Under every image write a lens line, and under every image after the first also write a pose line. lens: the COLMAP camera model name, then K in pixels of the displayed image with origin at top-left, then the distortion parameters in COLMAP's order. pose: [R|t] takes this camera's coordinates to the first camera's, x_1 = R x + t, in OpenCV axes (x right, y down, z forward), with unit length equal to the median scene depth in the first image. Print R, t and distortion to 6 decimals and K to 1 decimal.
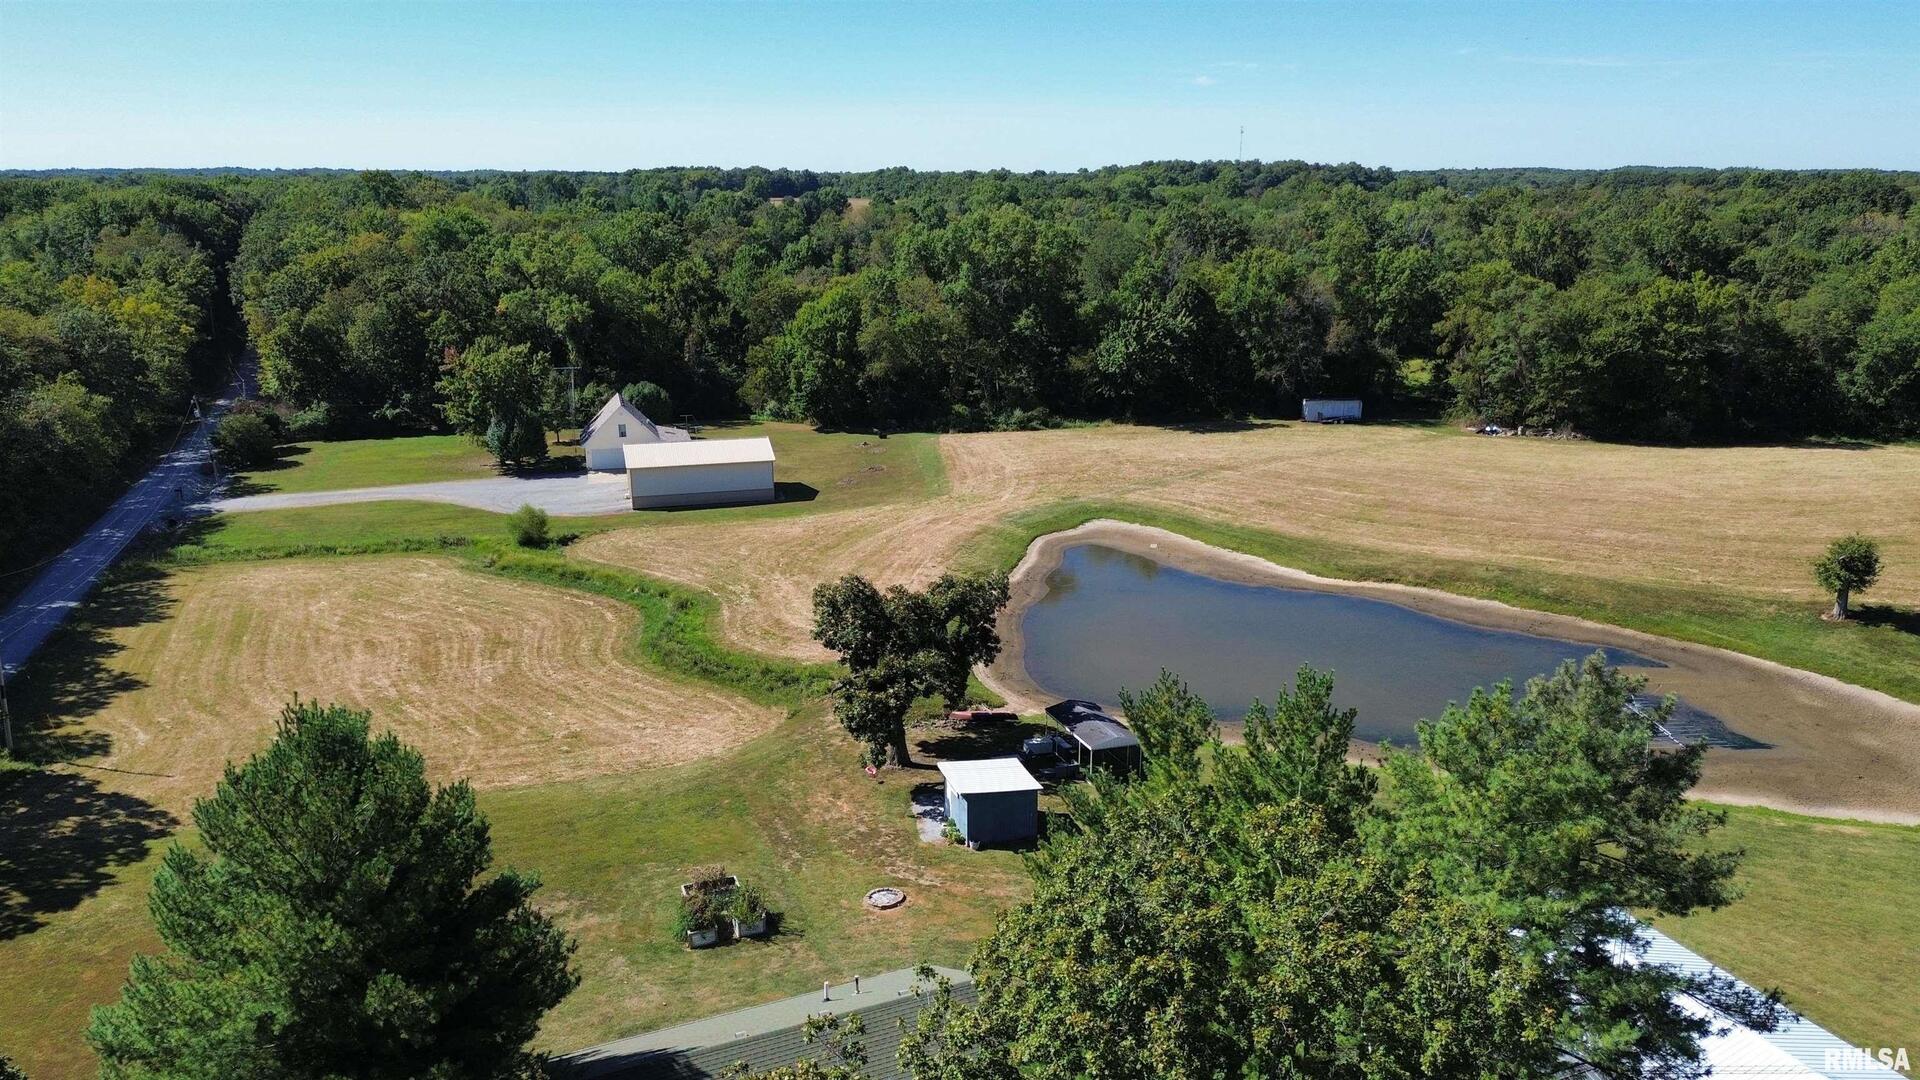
lens RADIAL K [[1363.7, 0, 968.0], [0, 1363.7, 536.7], [0, 0, 1]] dist [0.072248, -0.065728]
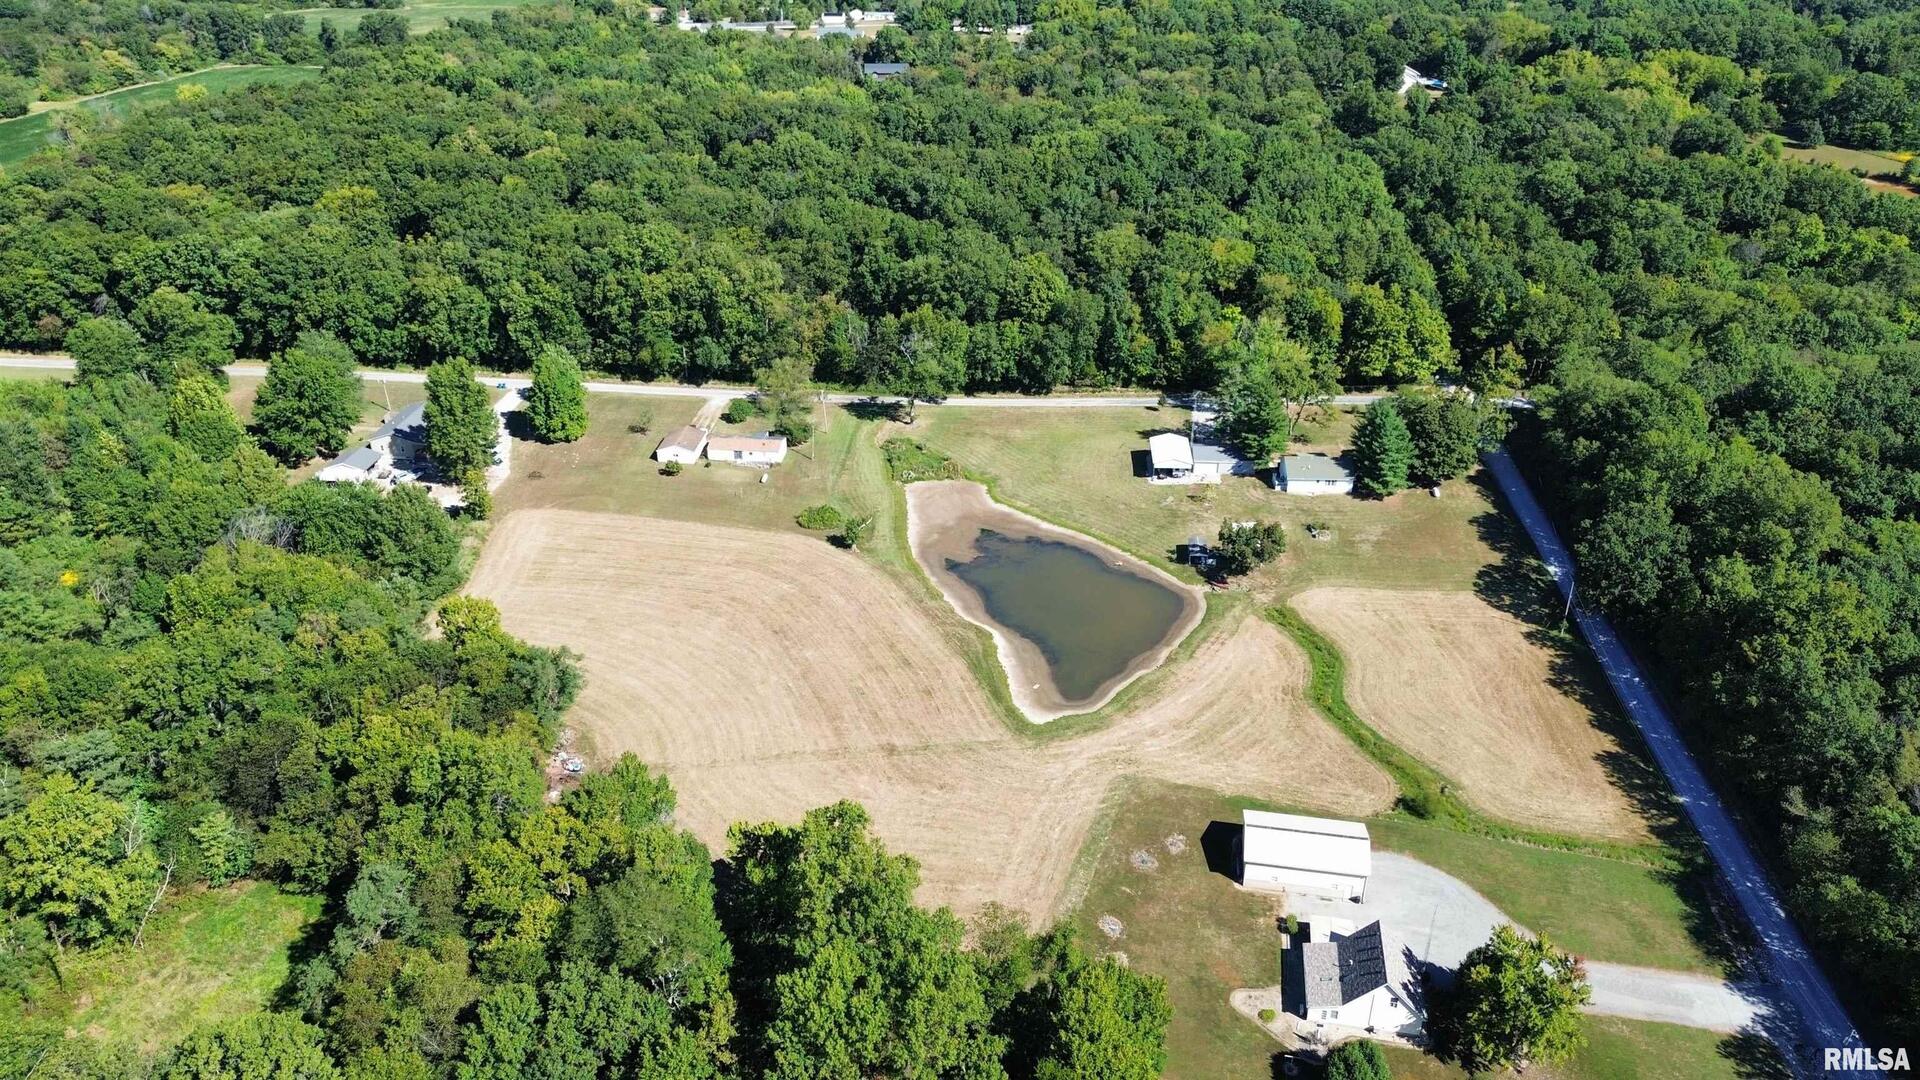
lens RADIAL K [[1360.6, 0, 967.4], [0, 1360.6, 547.2], [0, 0, 1]] dist [0.078733, -0.069278]
pose [[-0.900273, -0.206002, 0.383498, -0.293090], [0.111430, 0.742550, 0.660456, -0.919733], [-0.420822, 0.637324, -0.645544, 1.493208]]
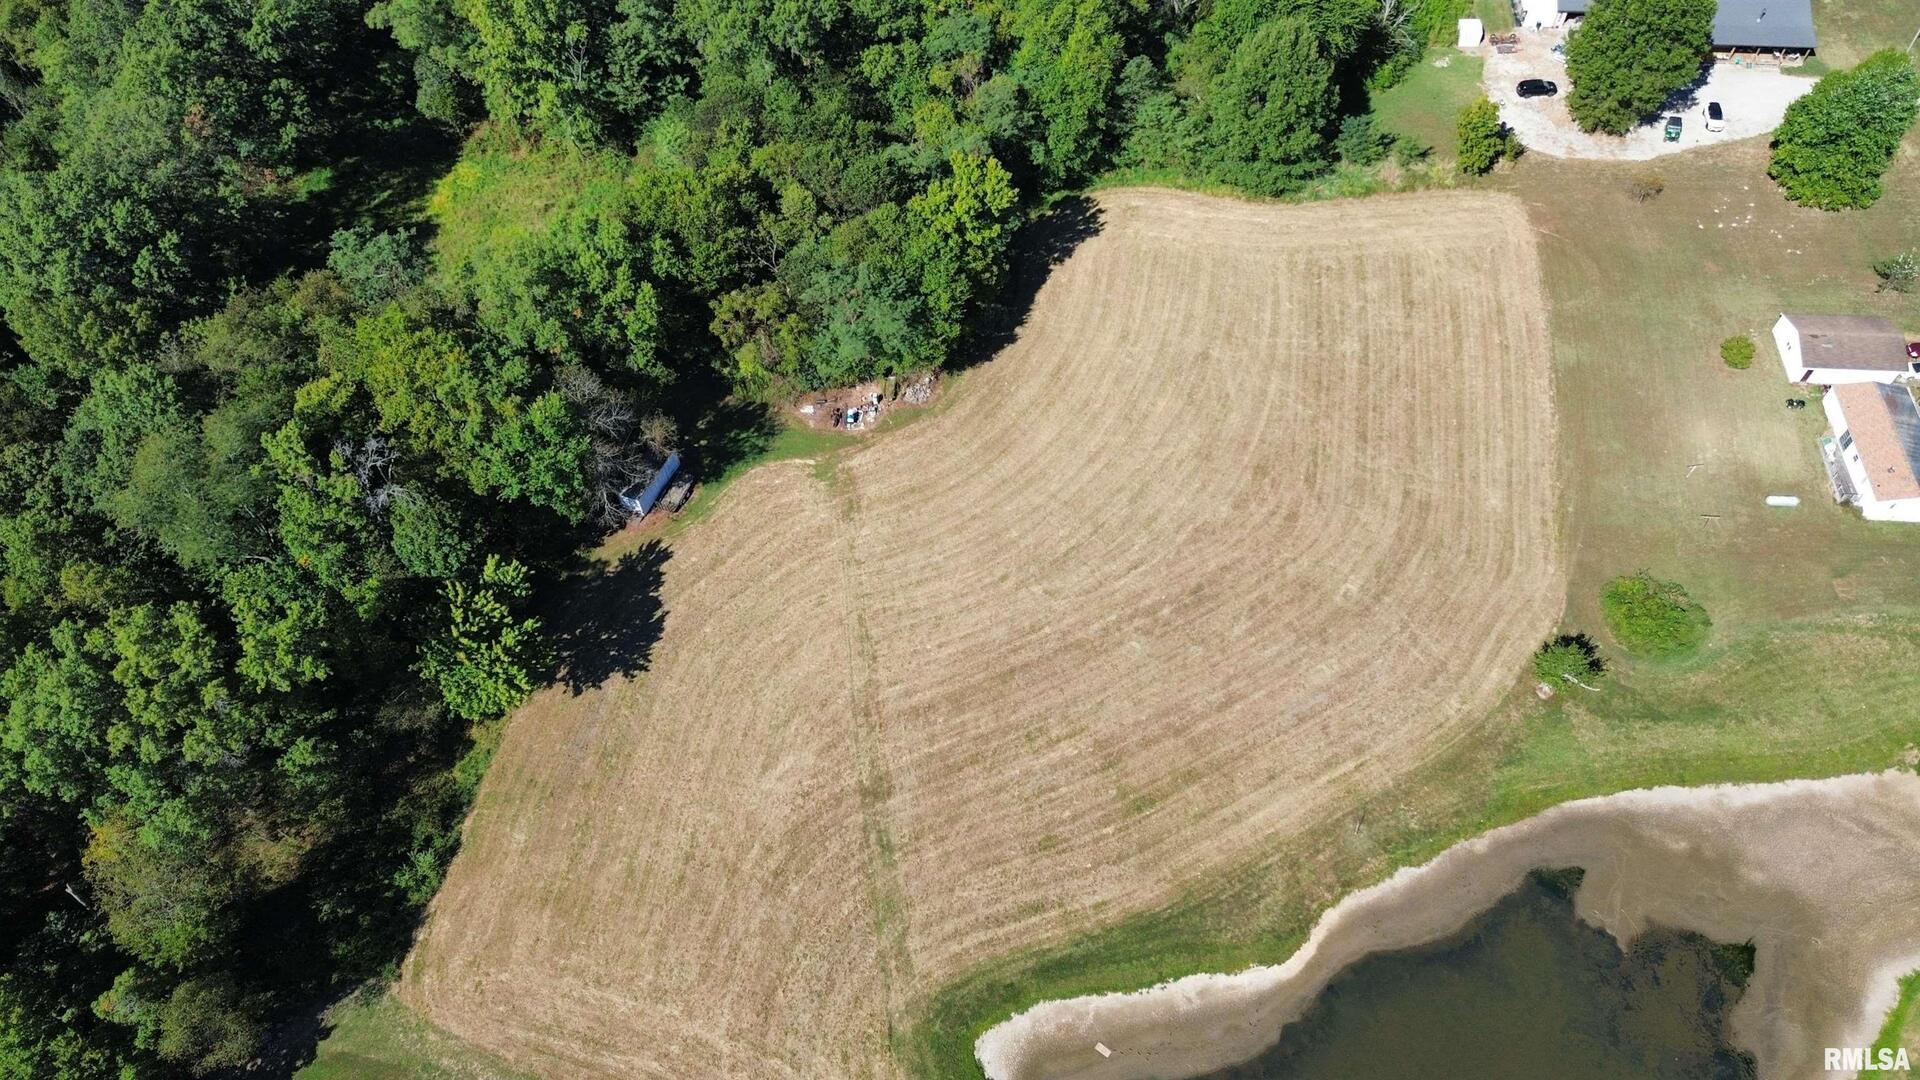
lens RADIAL K [[1363.7, 0, 968.0], [0, 1363.7, 536.7], [0, 0, 1]] dist [0.072248, -0.065728]
pose [[0.432574, -0.745610, 0.506898, -0.075802], [0.260840, 0.641674, 0.721261, -0.637922], [-0.863042, -0.179780, 0.472057, 0.535553]]
